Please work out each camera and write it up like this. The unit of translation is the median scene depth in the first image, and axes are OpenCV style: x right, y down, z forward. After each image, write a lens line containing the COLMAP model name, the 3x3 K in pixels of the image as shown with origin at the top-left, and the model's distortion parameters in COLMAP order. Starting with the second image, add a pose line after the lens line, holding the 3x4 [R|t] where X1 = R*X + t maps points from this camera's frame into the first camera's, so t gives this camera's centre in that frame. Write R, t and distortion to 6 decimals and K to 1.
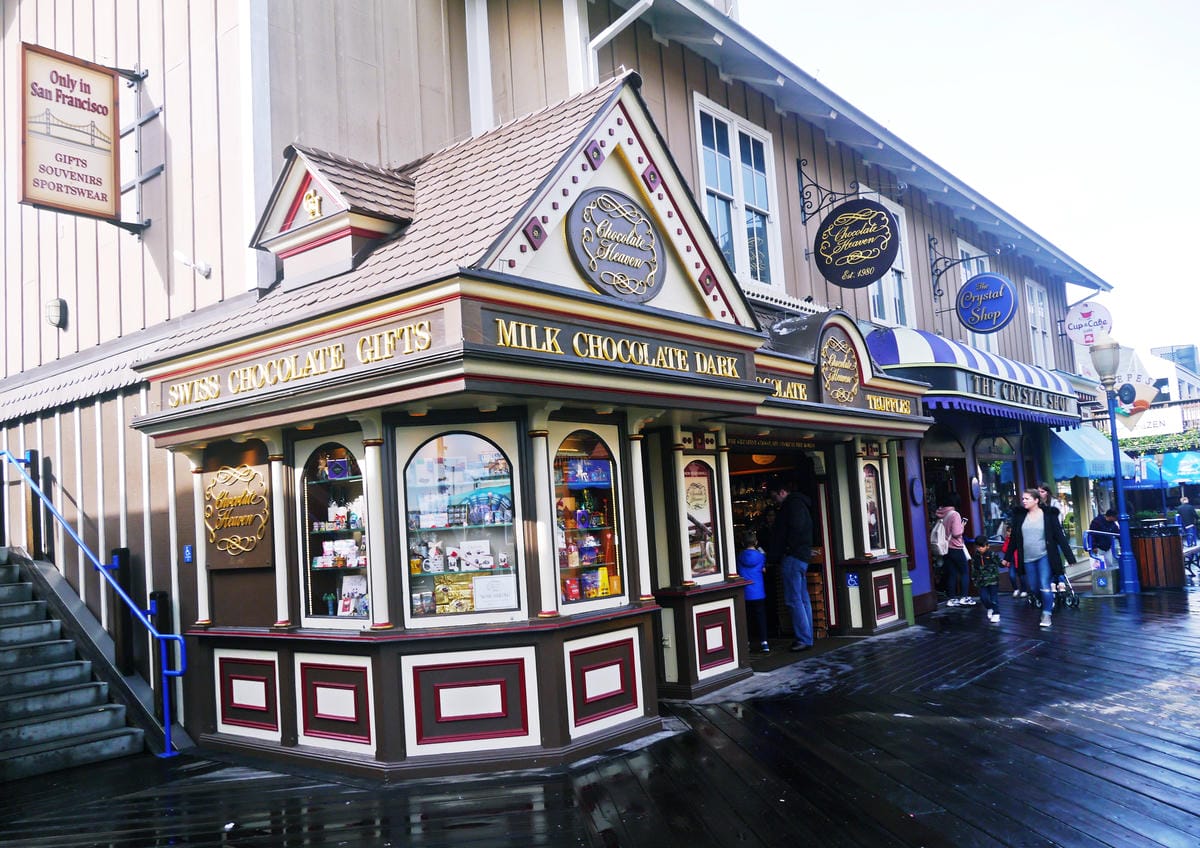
lens RADIAL K [[978.9, 0, 600.0], [0, 978.9, 424.0], [0, 0, 1]] dist [-0.000016, -0.000748]
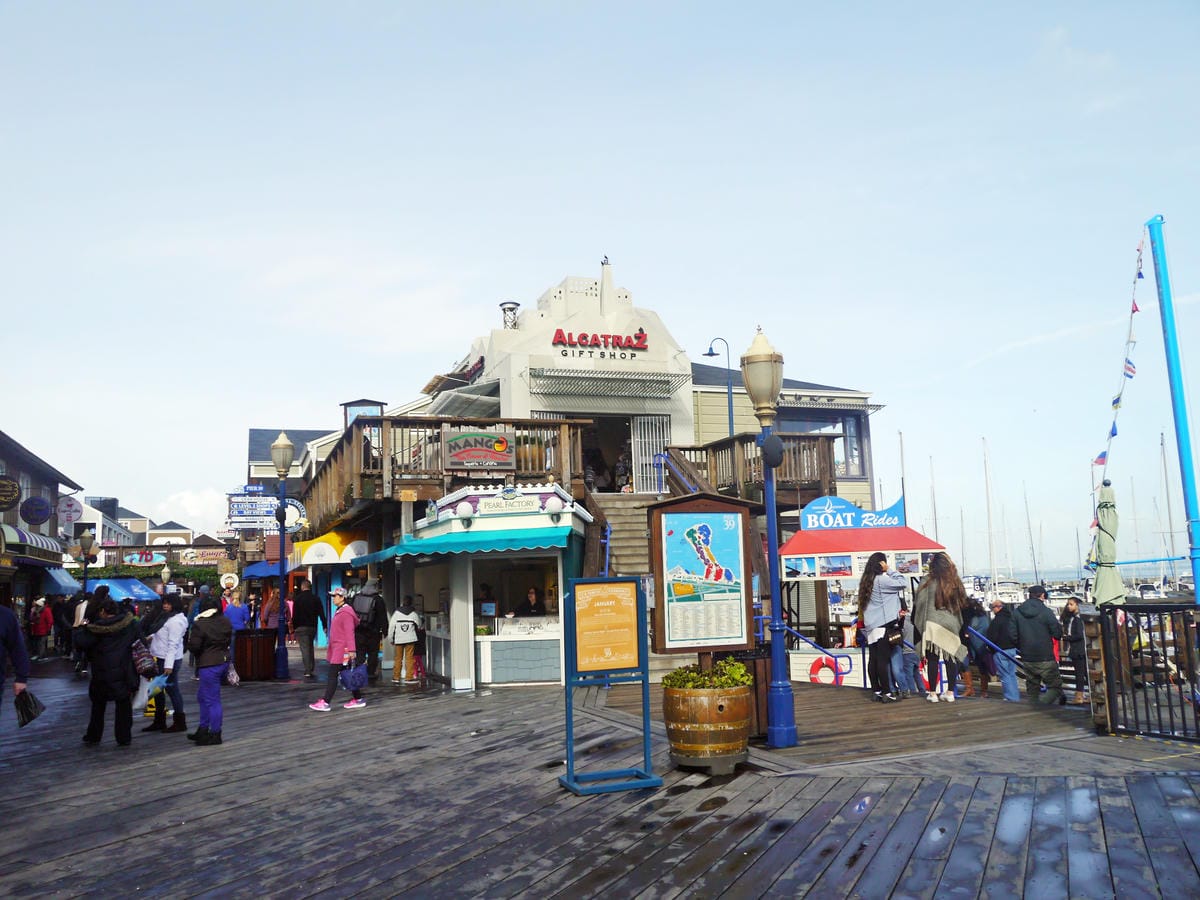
lens RADIAL K [[959.3, 0, 600.0], [0, 959.3, 450.0], [0, 0, 1]] dist [-0.003579, -0.002481]
pose [[0.517394, 0.162163, 0.840242, -0.517443], [-0.079780, 0.986745, -0.141311, -0.039897], [-0.852020, 0.006079, 0.523473, -0.792321]]
